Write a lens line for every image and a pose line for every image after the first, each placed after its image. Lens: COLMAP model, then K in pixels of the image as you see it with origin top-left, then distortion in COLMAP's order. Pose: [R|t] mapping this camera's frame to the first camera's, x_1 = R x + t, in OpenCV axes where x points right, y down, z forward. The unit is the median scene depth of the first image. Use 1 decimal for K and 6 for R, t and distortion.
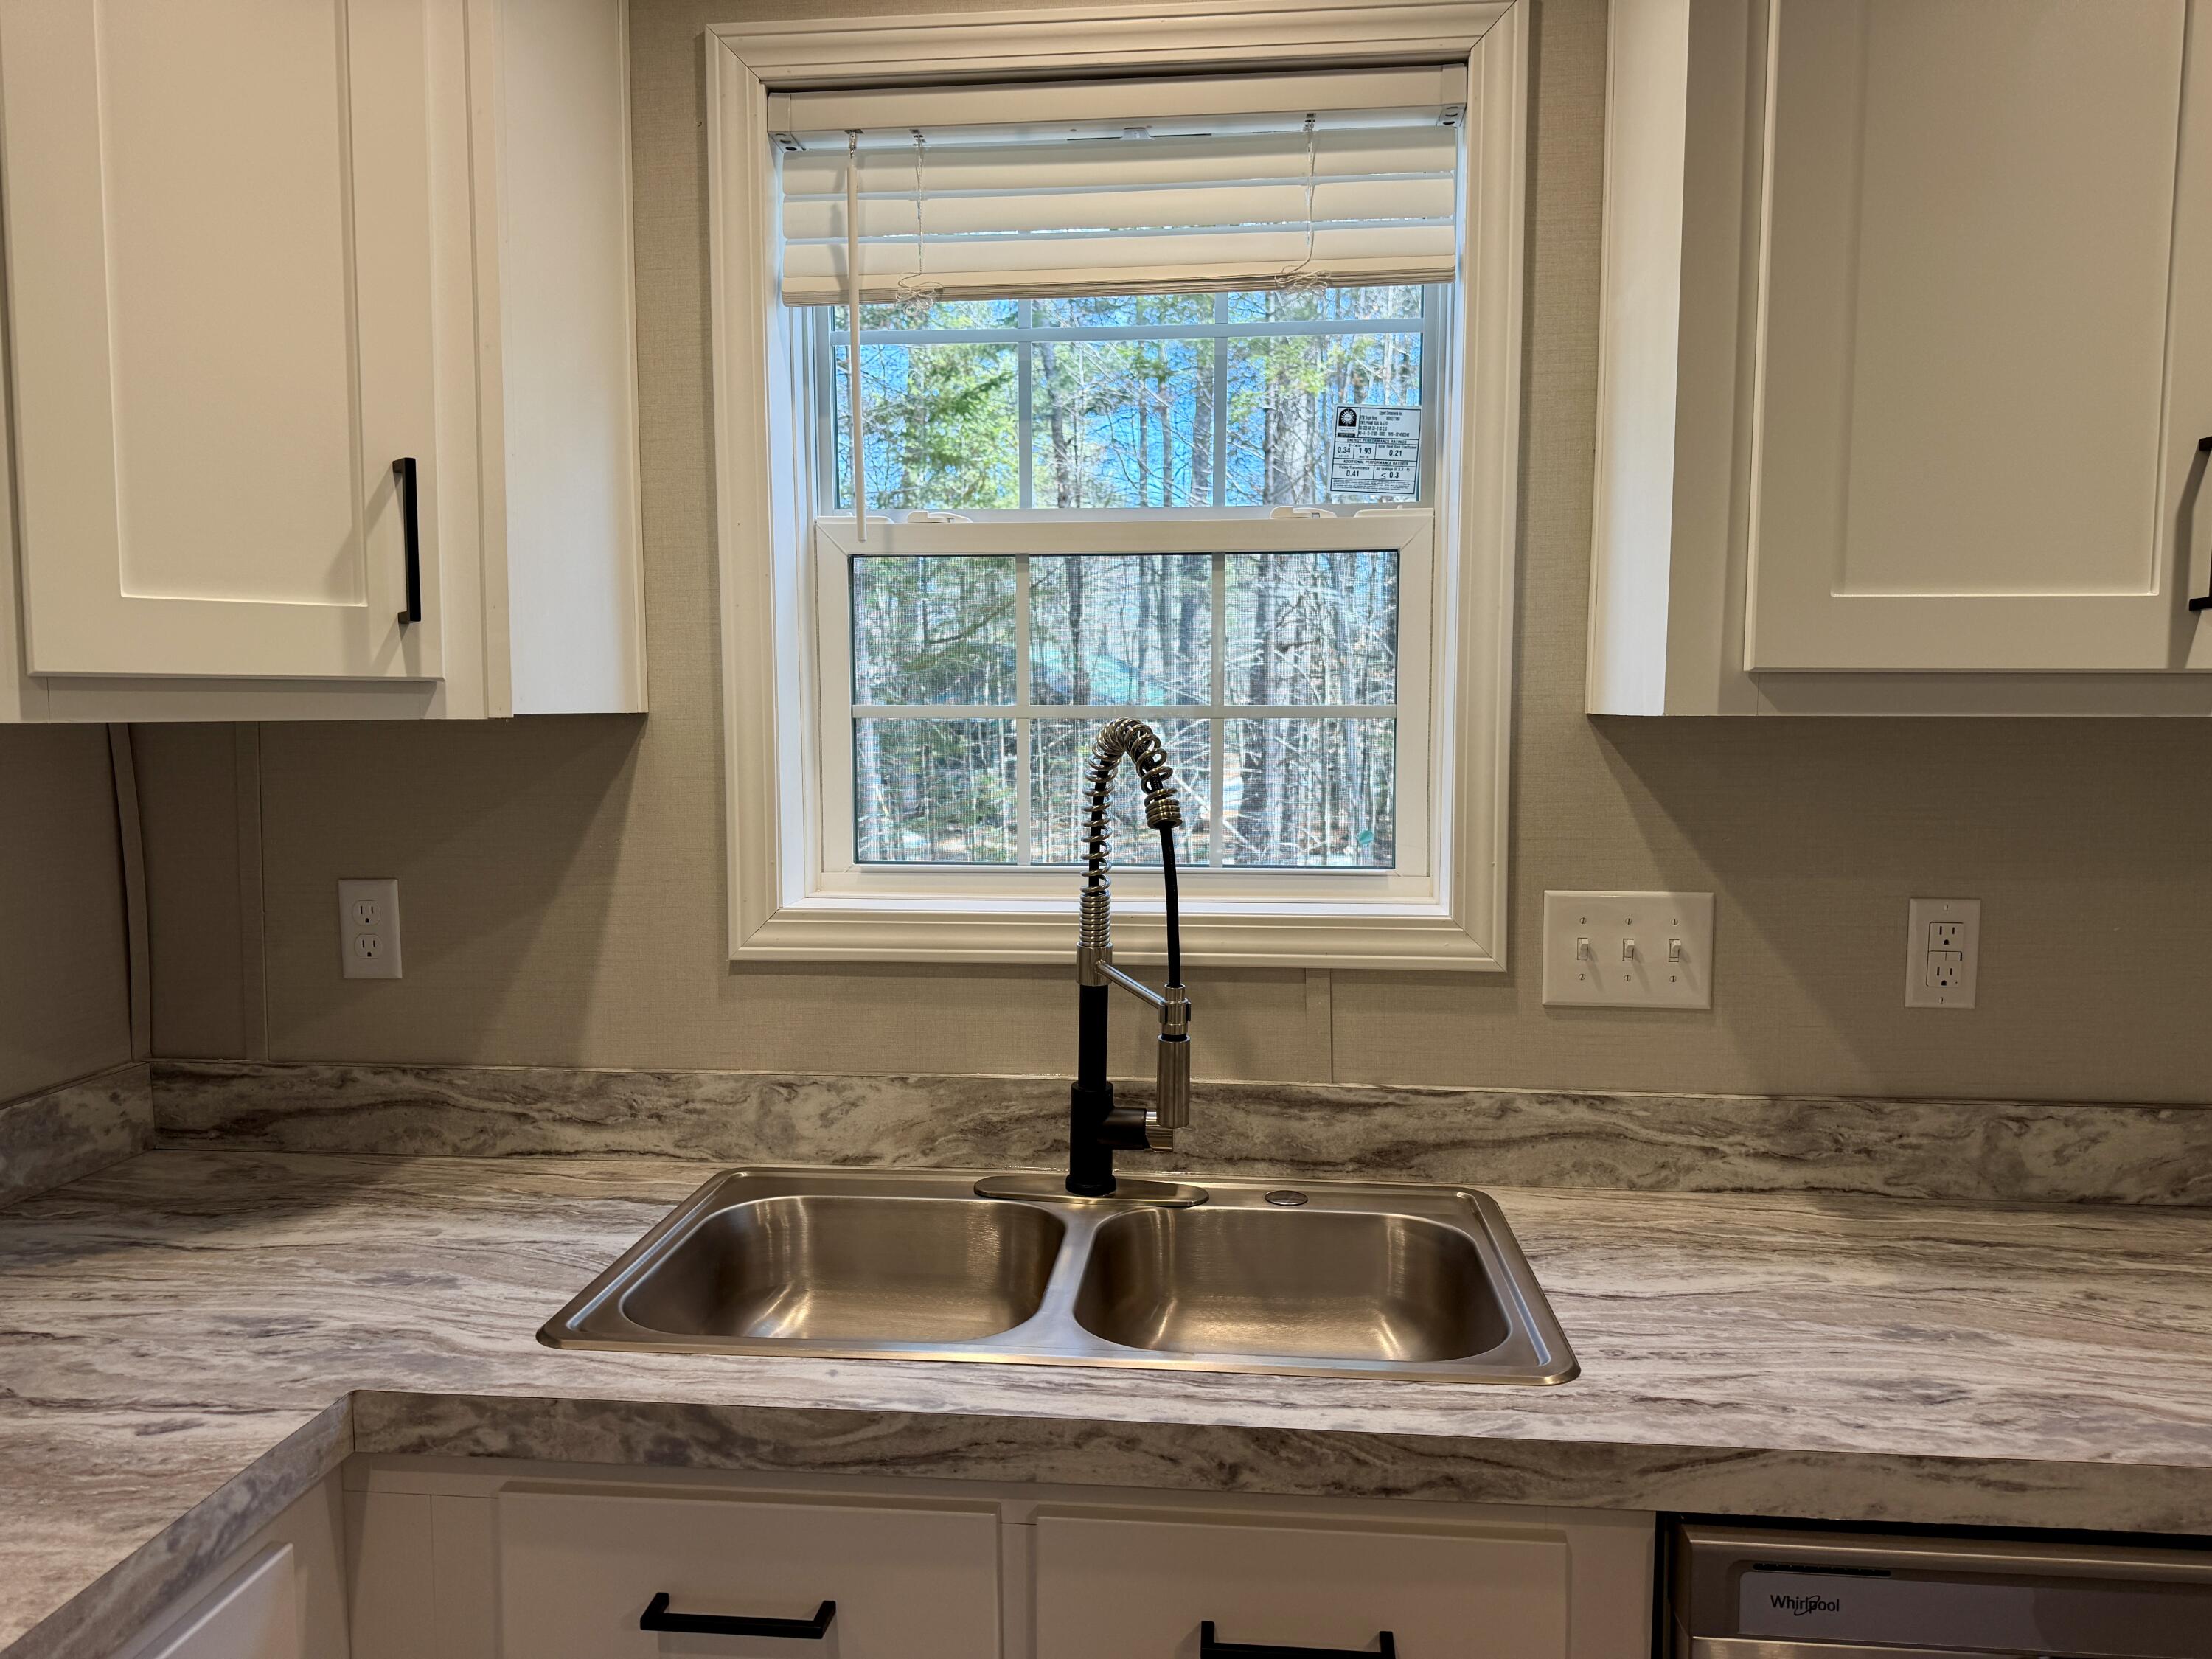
lens RADIAL K [[1555.1, 0, 1109.6], [0, 1555.1, 843.7], [0, 0, 1]] dist [0.056218, -0.067047]
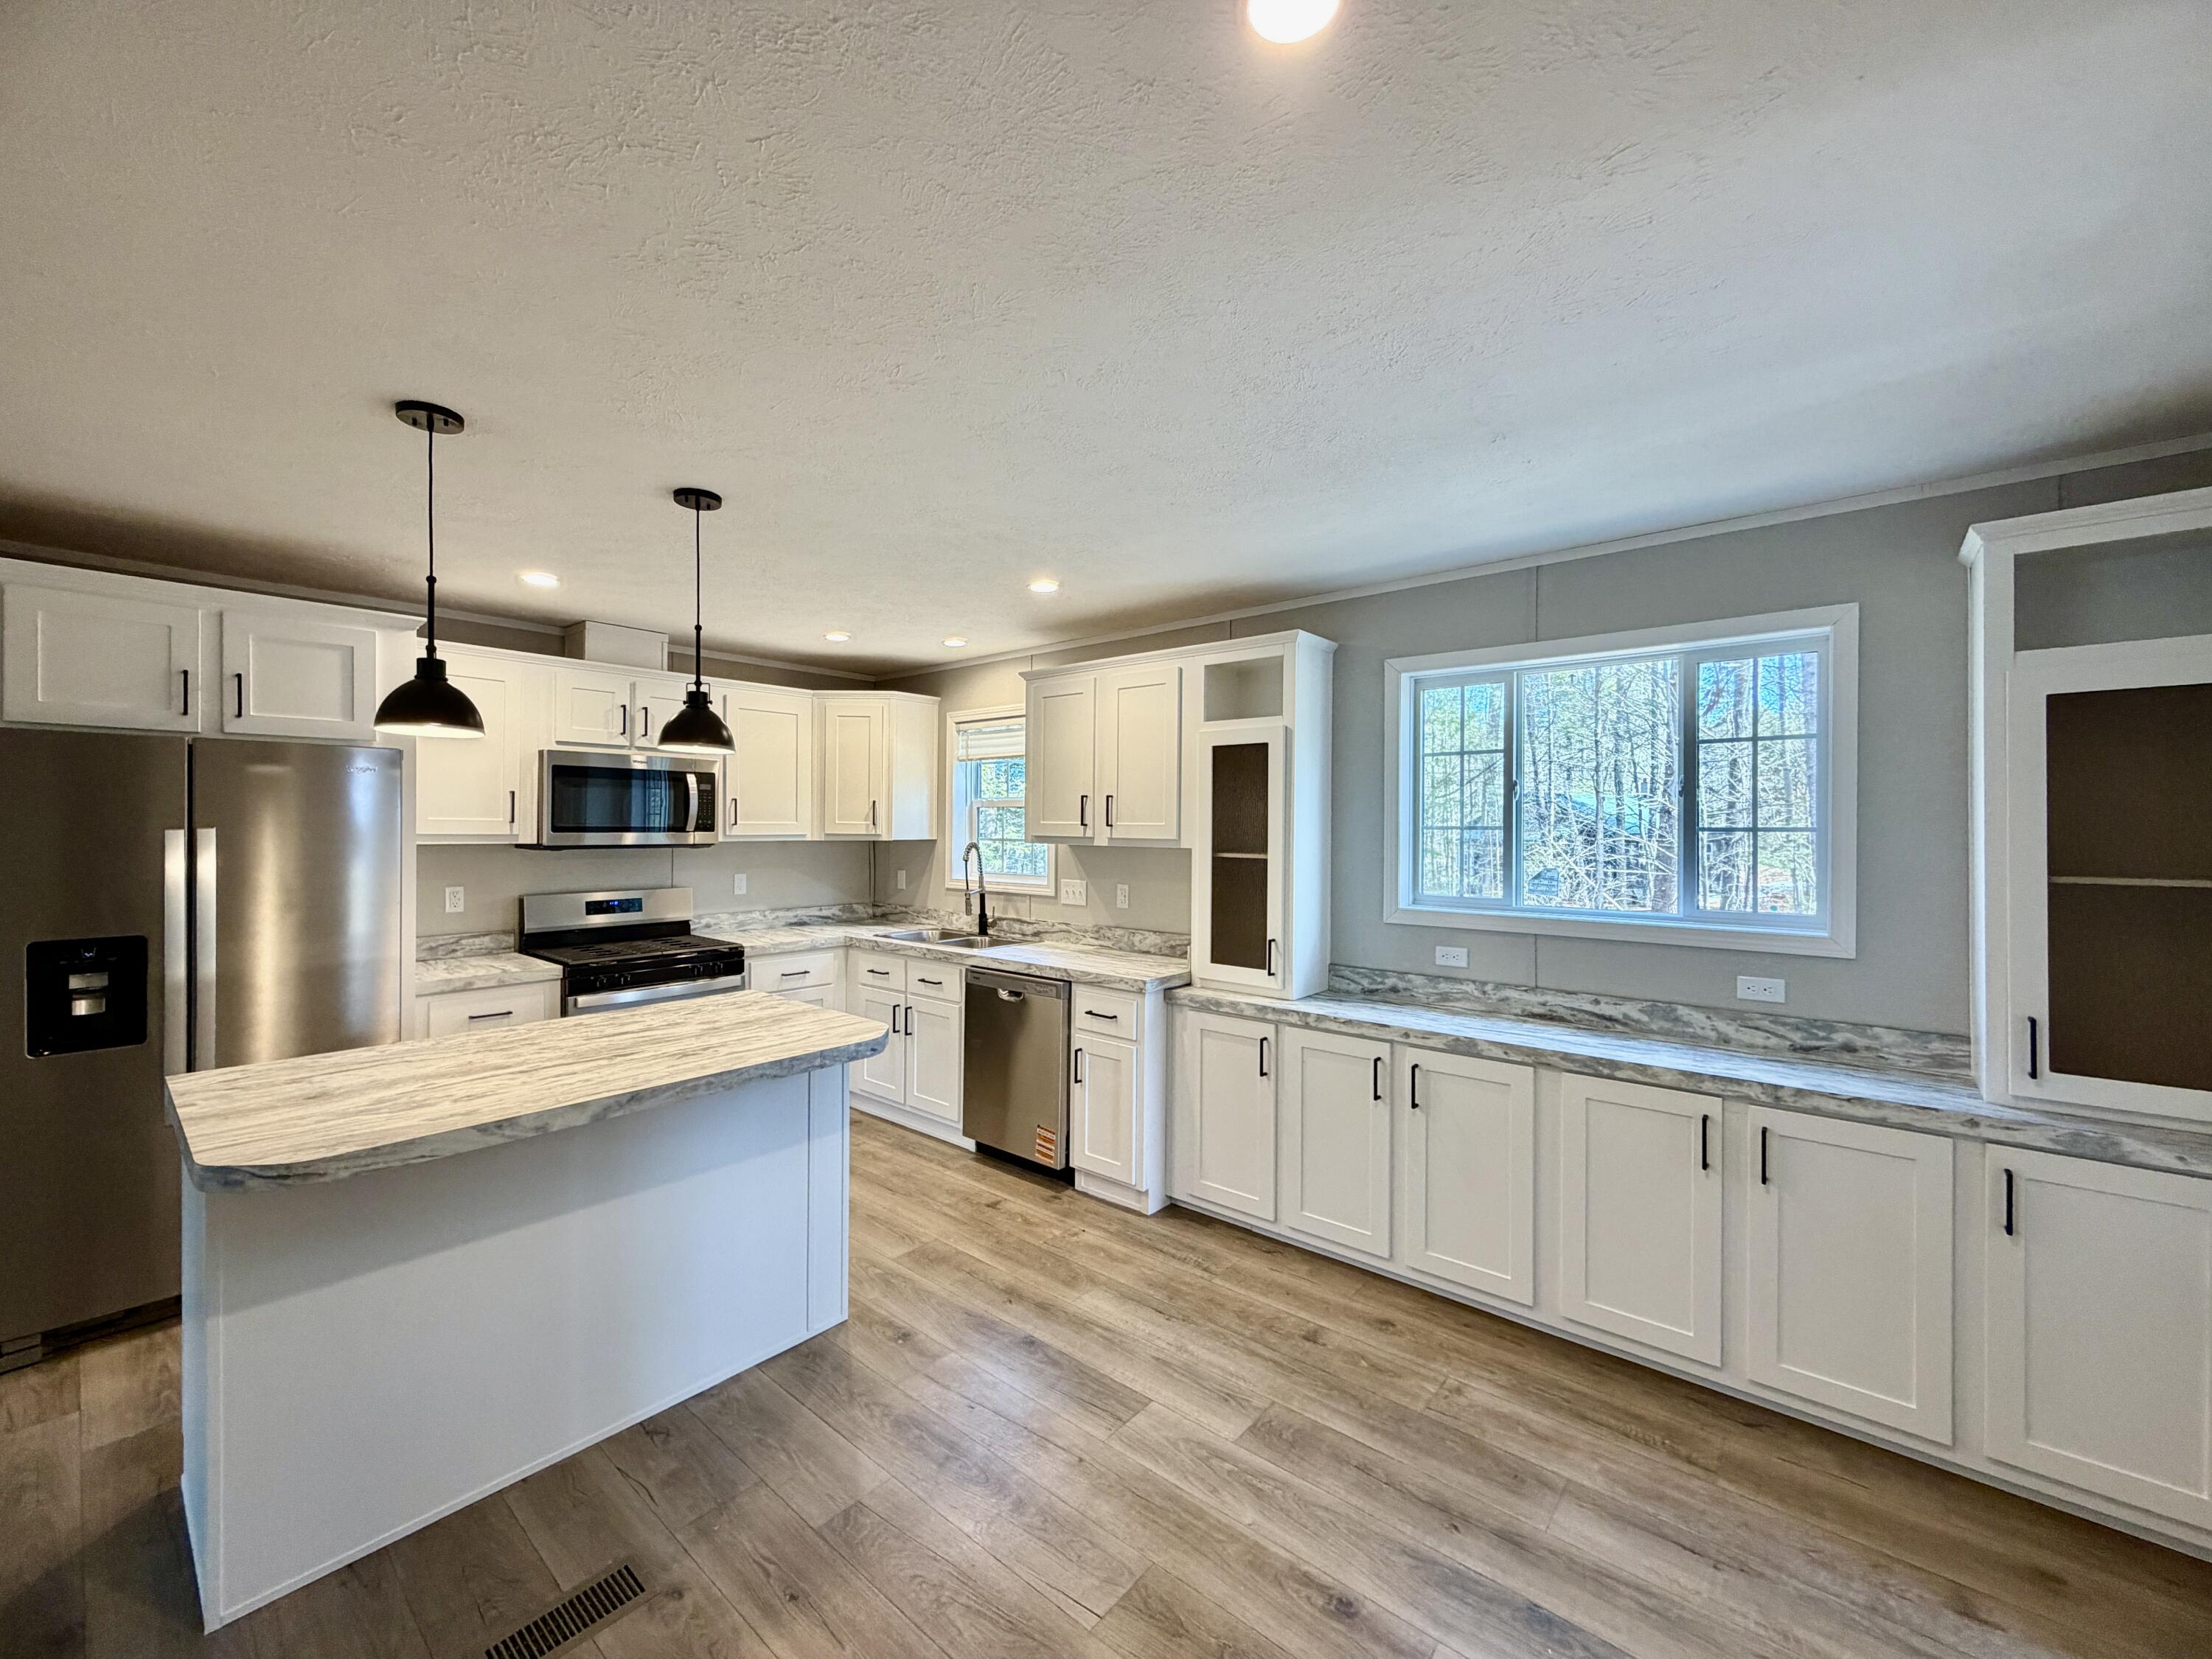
lens RADIAL K [[880.2, 0, 1096.3], [0, 880.2, 823.8], [0, 0, 1]] dist [0.000293, 0.000371]
pose [[0.819033, 0.003478, -0.573736, 1.897922], [-0.055609, 0.995755, -0.073348, 0.051909], [0.571046, 0.091980, 0.815749, -1.140369]]
